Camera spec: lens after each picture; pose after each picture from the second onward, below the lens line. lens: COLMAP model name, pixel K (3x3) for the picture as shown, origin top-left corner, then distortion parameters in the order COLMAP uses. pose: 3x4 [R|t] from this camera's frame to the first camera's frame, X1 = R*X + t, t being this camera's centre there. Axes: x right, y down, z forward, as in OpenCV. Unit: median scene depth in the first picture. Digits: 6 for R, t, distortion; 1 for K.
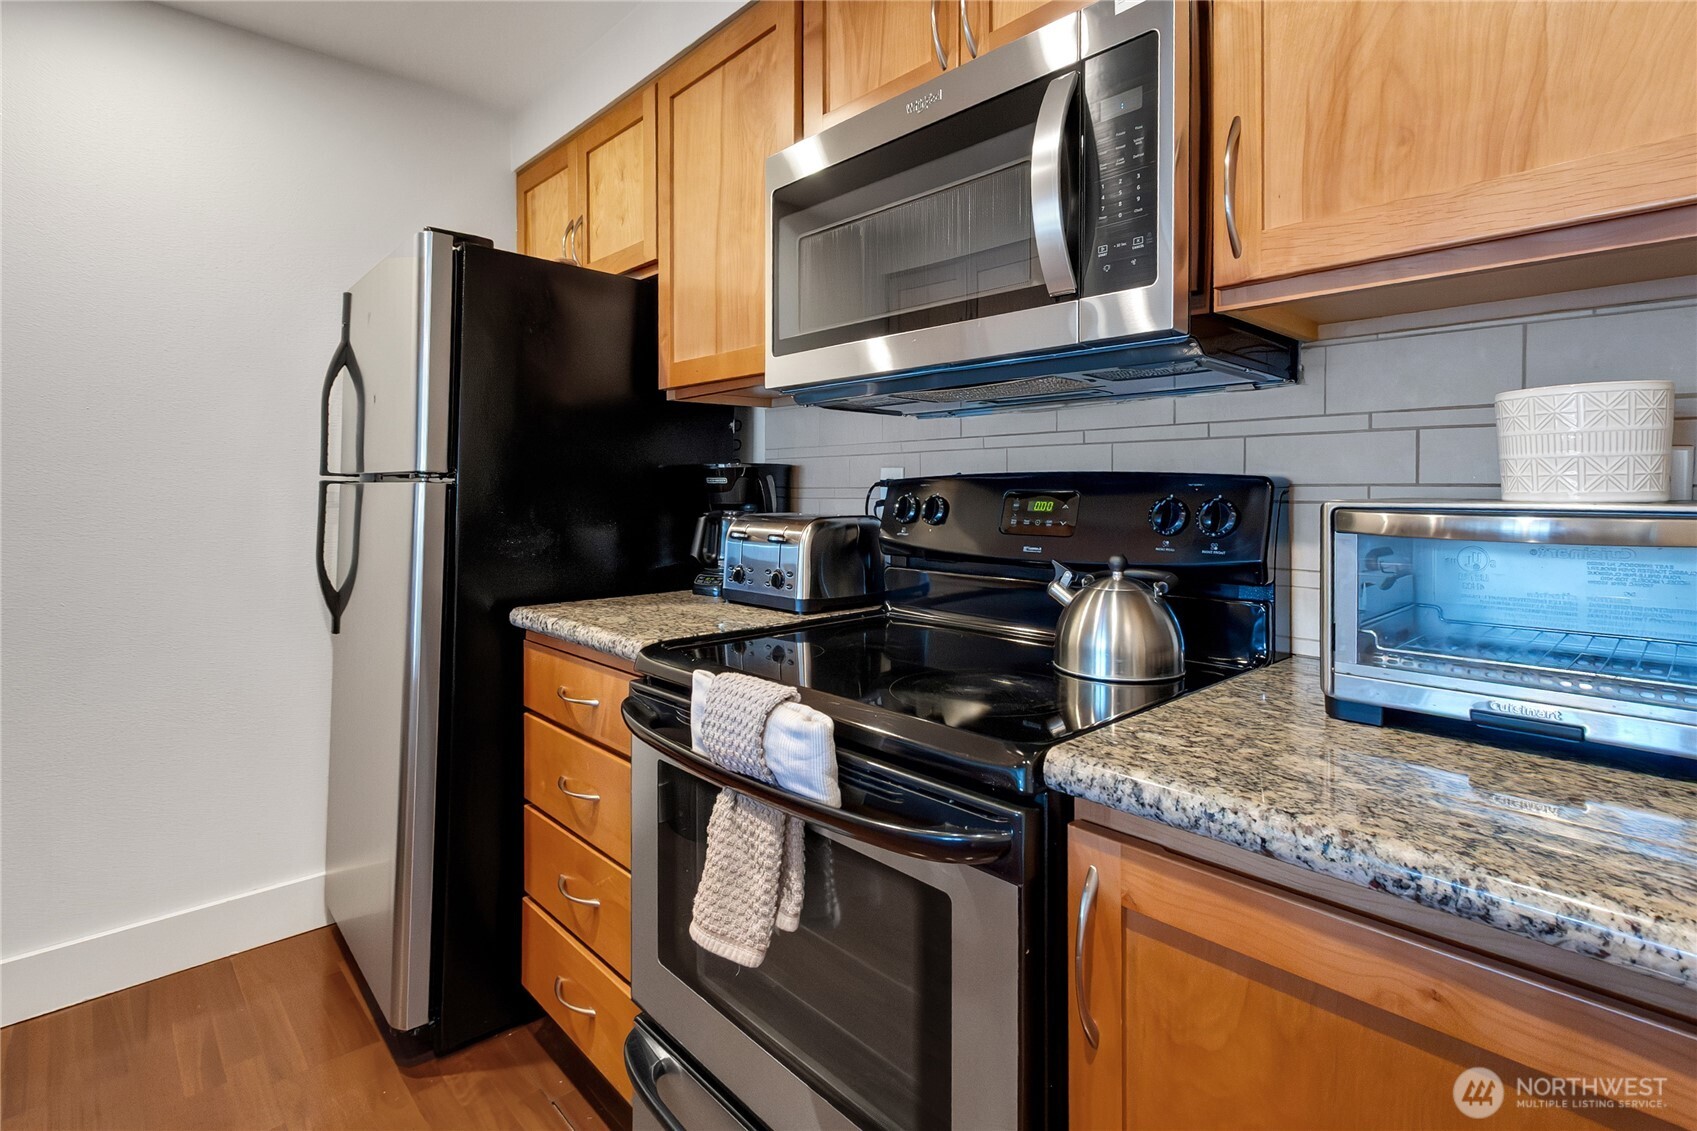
lens RADIAL K [[850.0, 0, 853.4], [0, 850.0, 491.7], [0, 0, 1]] dist [0.002598, 0.000788]
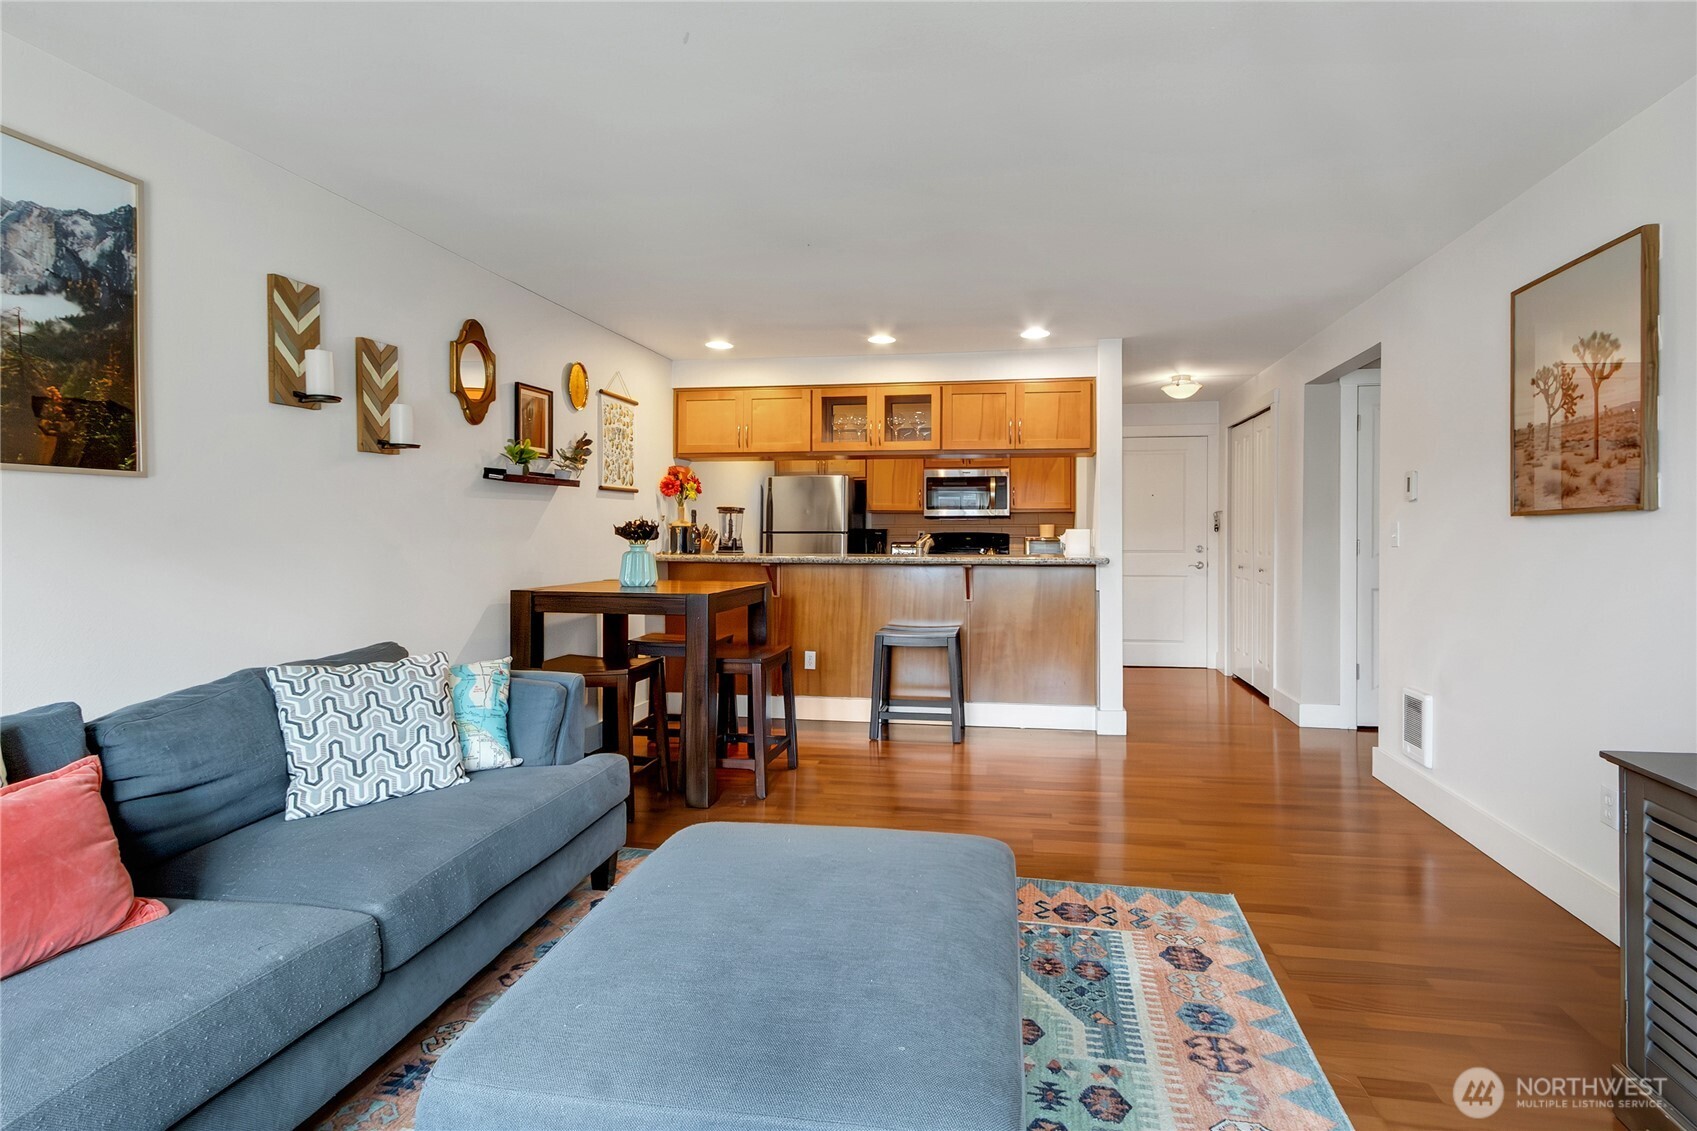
lens RADIAL K [[823.1, 0, 884.2], [0, 823.1, 535.2], [0, 0, 1]] dist [0.001997, -0.000857]
pose [[0.794092, -0.001321, 0.607796, -3.900706], [0.001873, 0.999998, -0.000274, -0.005087], [-0.607795, 0.001356, 0.794093, -3.273518]]
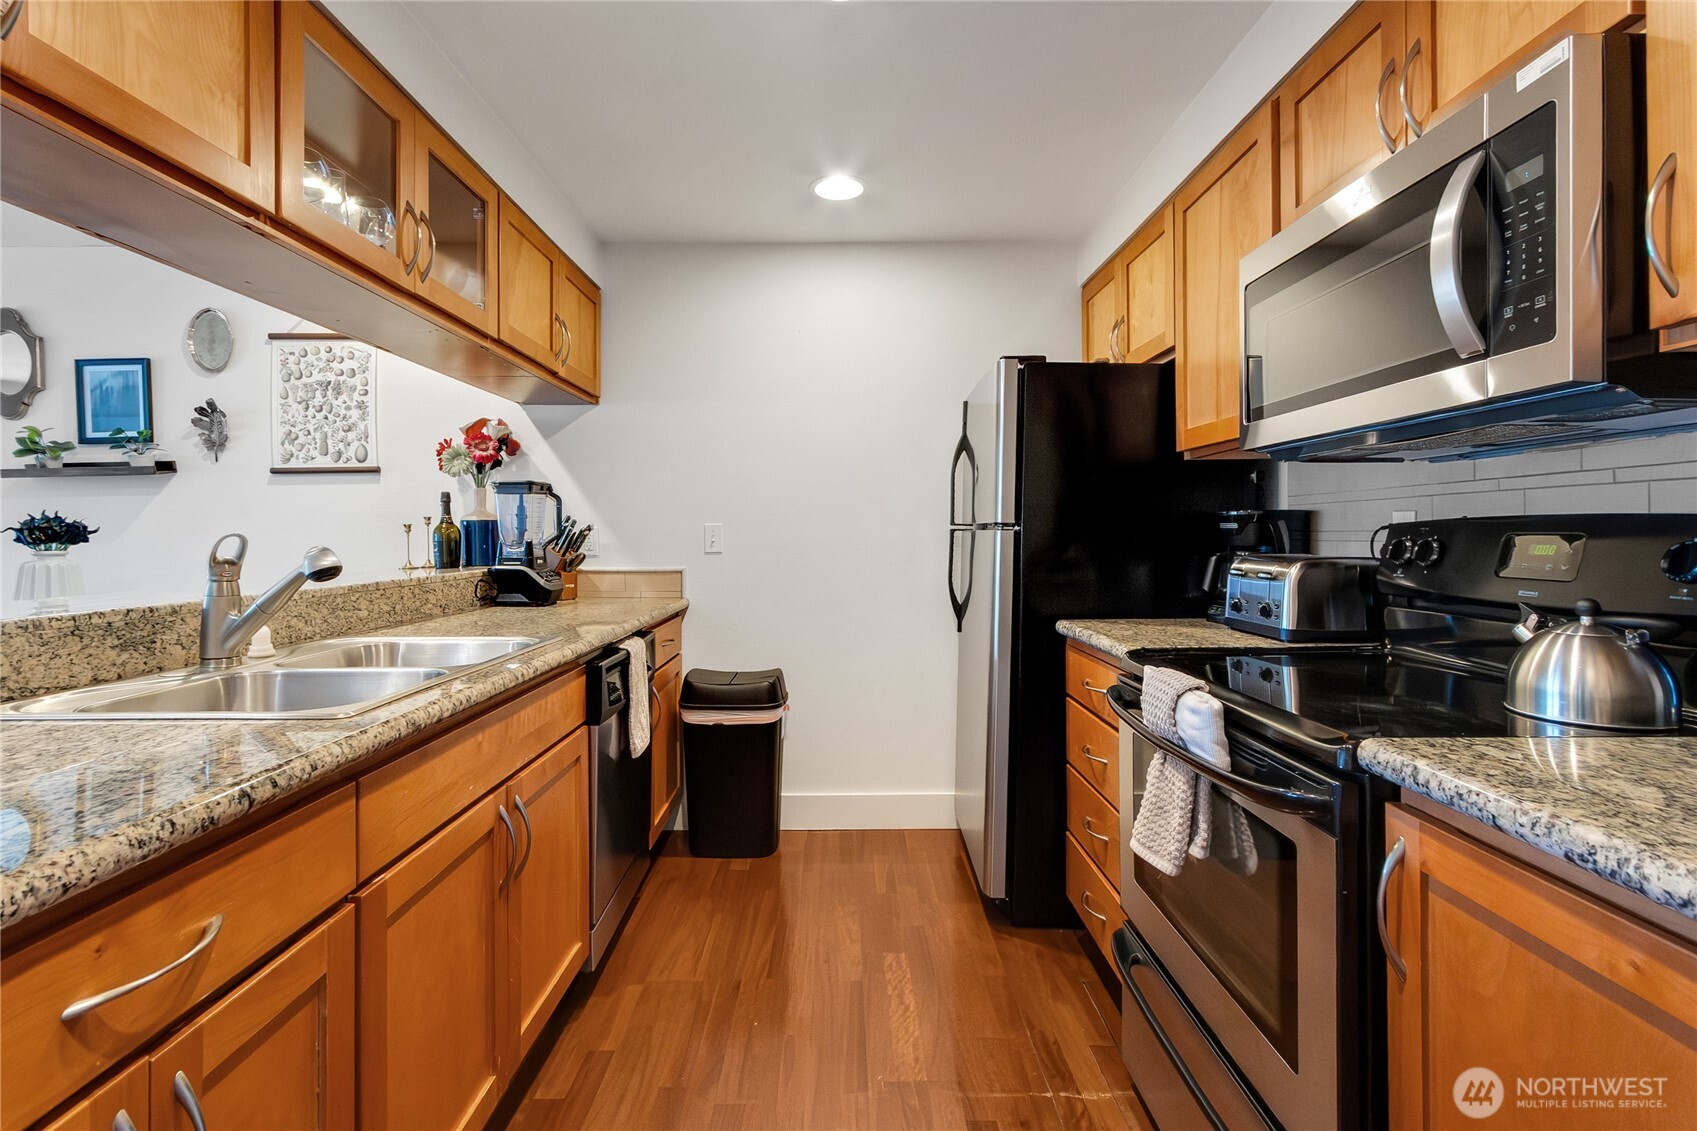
lens RADIAL K [[780.0, 0, 834.3], [0, 780.0, 534.0], [0, 0, 1]] dist [0.001777, 0.000234]
pose [[0.731675, -0.005139, -0.681635, 0.276621], [0.005267, 0.999984, -0.001886, -0.004133], [0.681634, -0.002210, 0.731690, -0.246850]]
